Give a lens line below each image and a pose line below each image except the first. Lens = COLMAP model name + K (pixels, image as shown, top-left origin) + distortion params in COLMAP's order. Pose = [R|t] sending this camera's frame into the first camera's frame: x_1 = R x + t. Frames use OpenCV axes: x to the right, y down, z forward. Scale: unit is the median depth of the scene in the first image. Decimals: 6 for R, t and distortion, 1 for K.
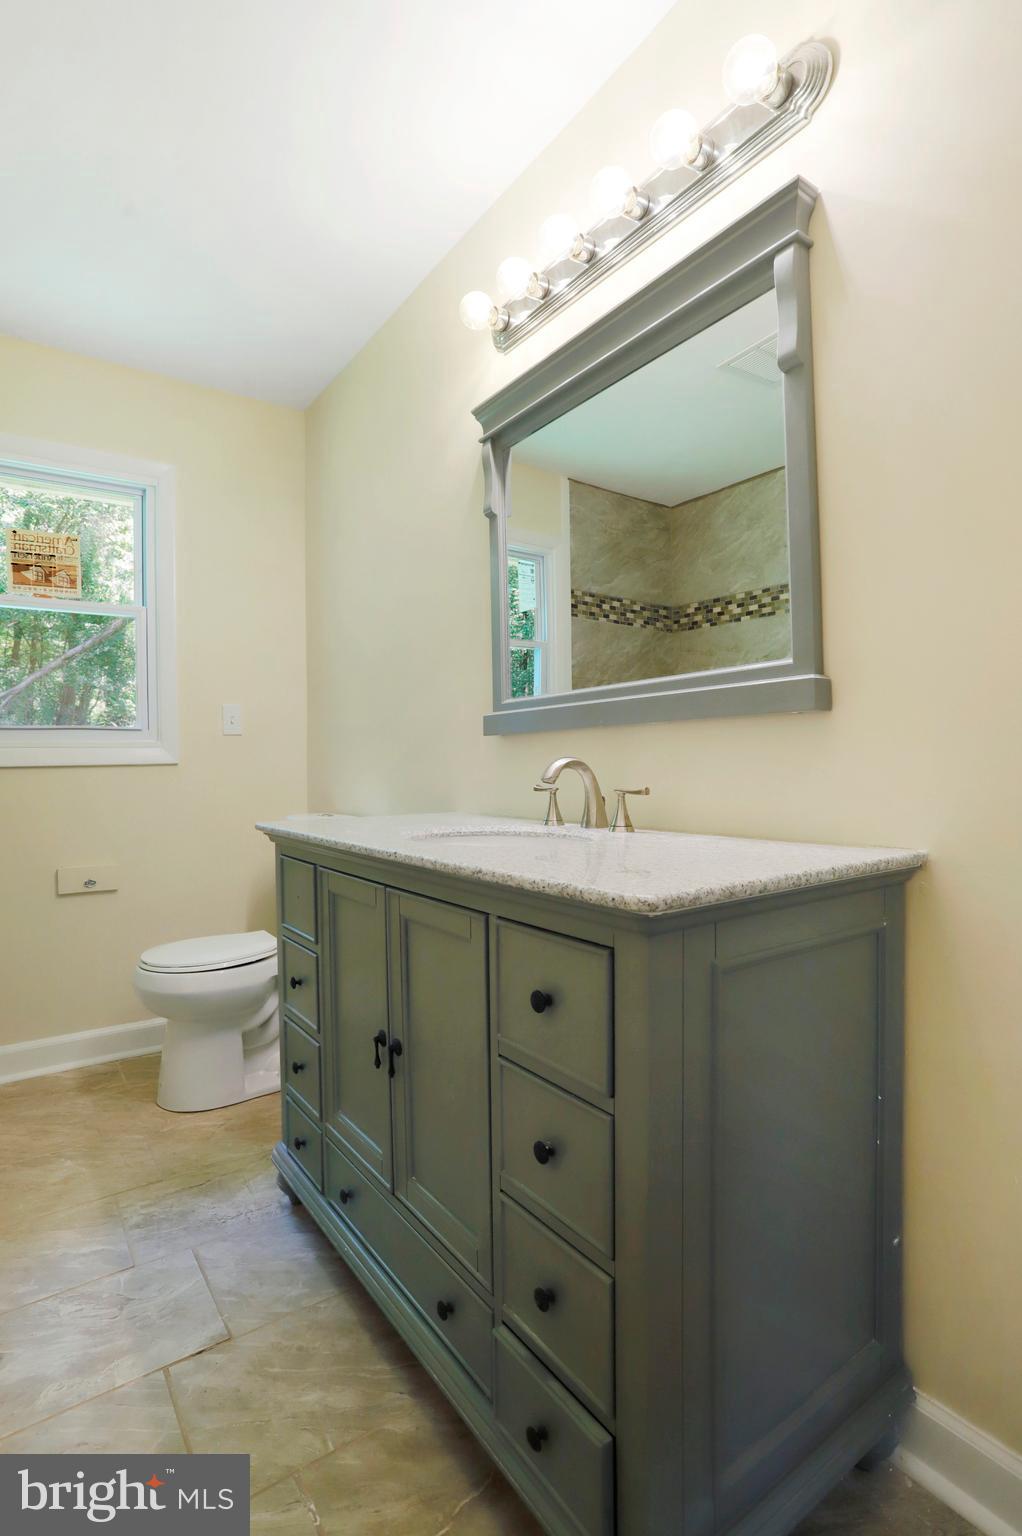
lens RADIAL K [[738.0, 0, 511.0], [0, 738.0, 768.0], [0, 0, 1]] dist [-0.063591, 0.027078]
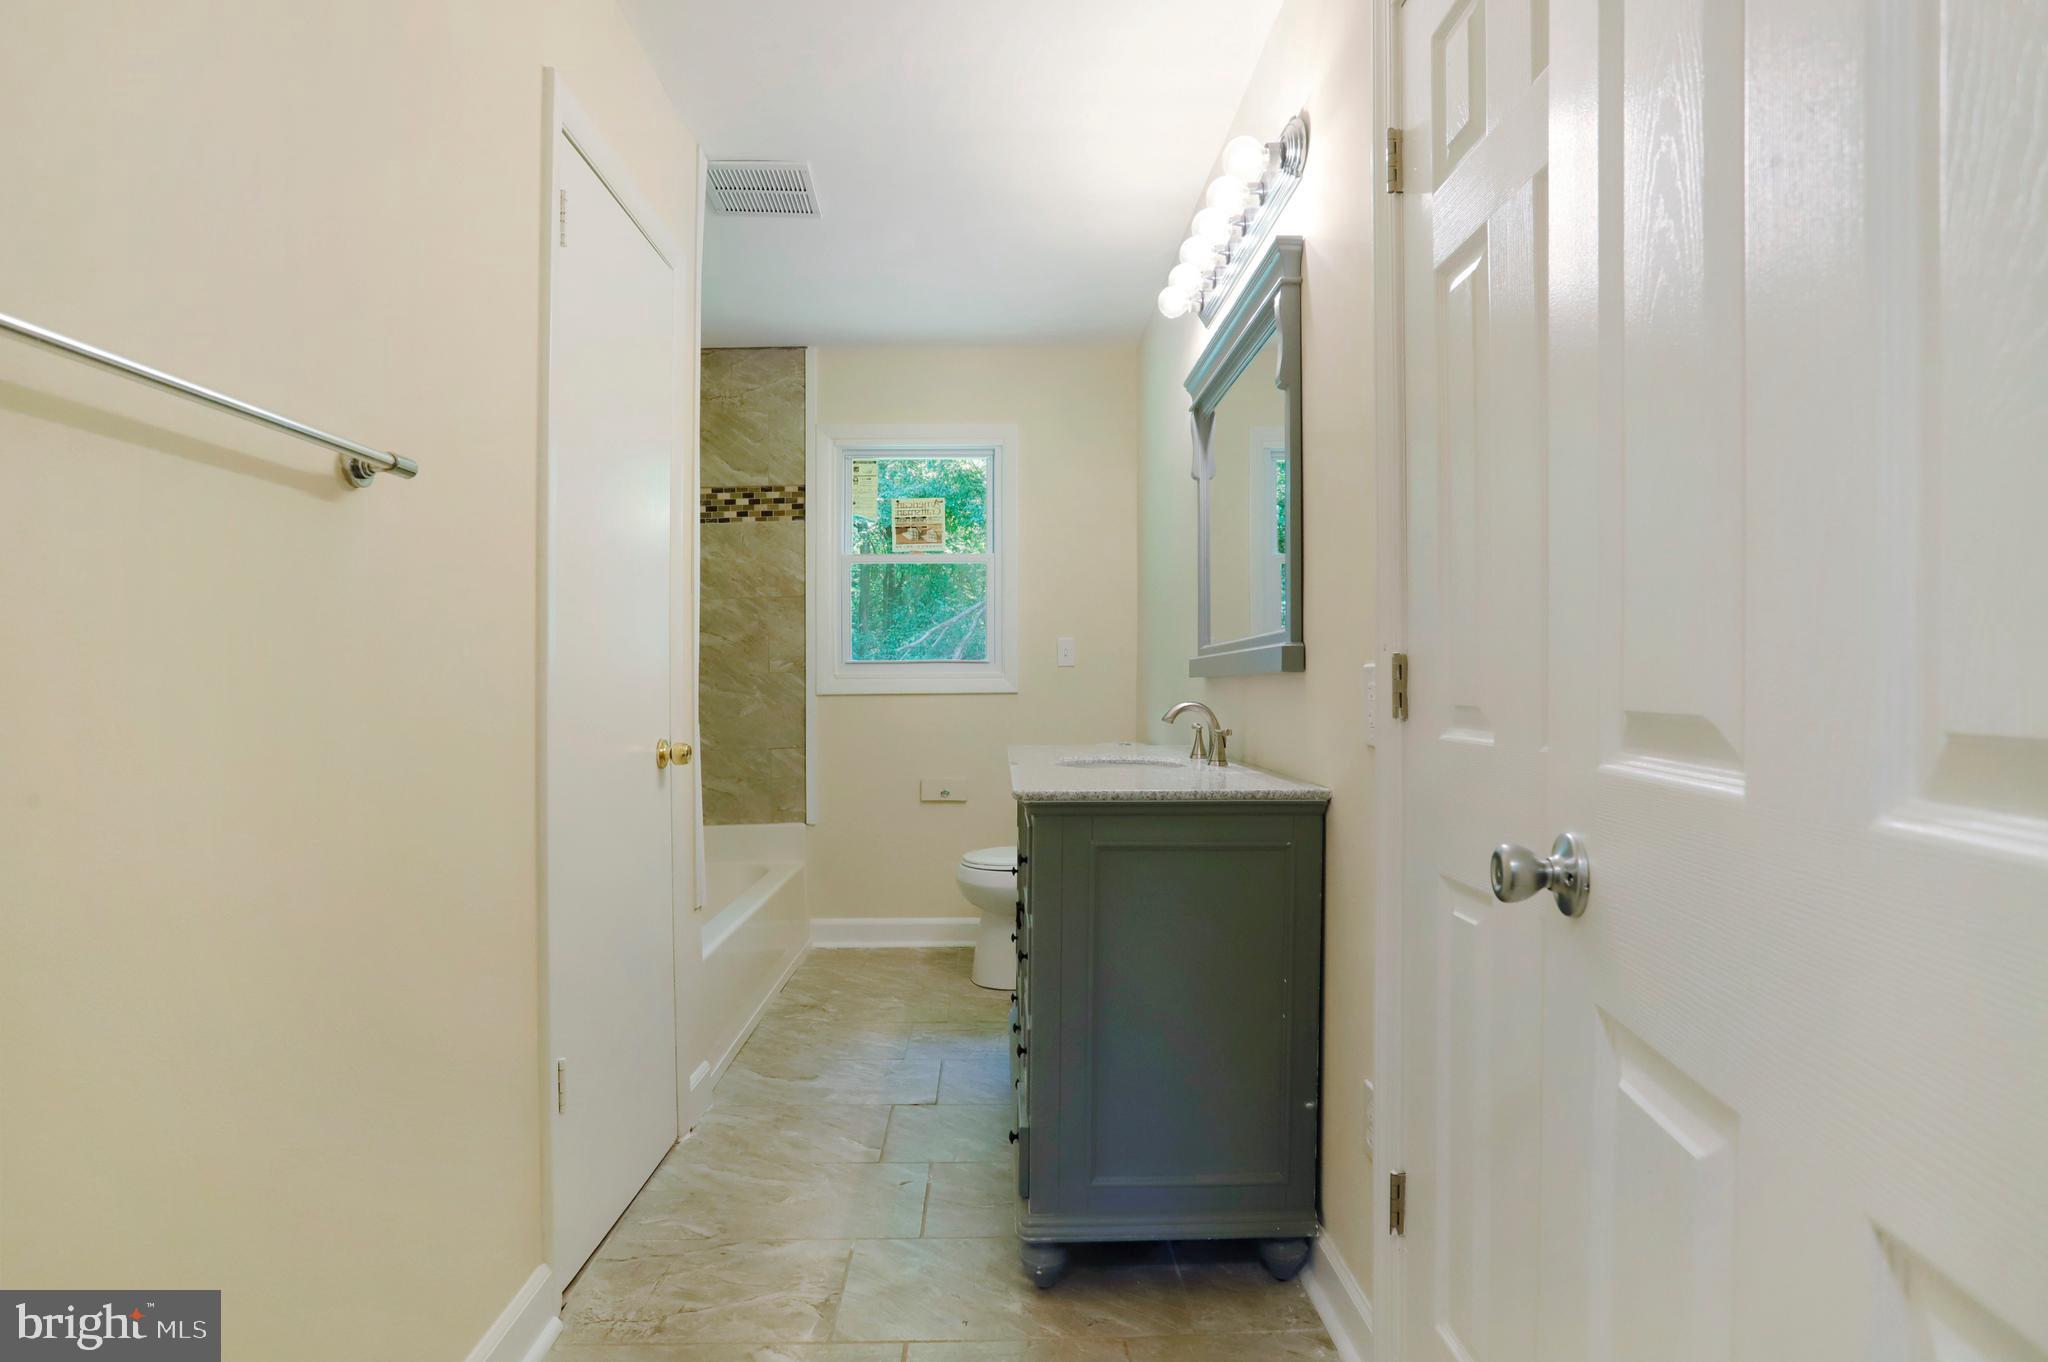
lens RADIAL K [[983.9, 0, 1024.0], [0, 983.9, 681.0], [0, 0, 1]] dist [-0.063591, 0.027078]
pose [[0.832022, 0.009876, -0.554654, 0.583171], [-0.012337, 0.999924, -0.000701, -0.034885], [0.554605, 0.007426, 0.832081, -0.374694]]
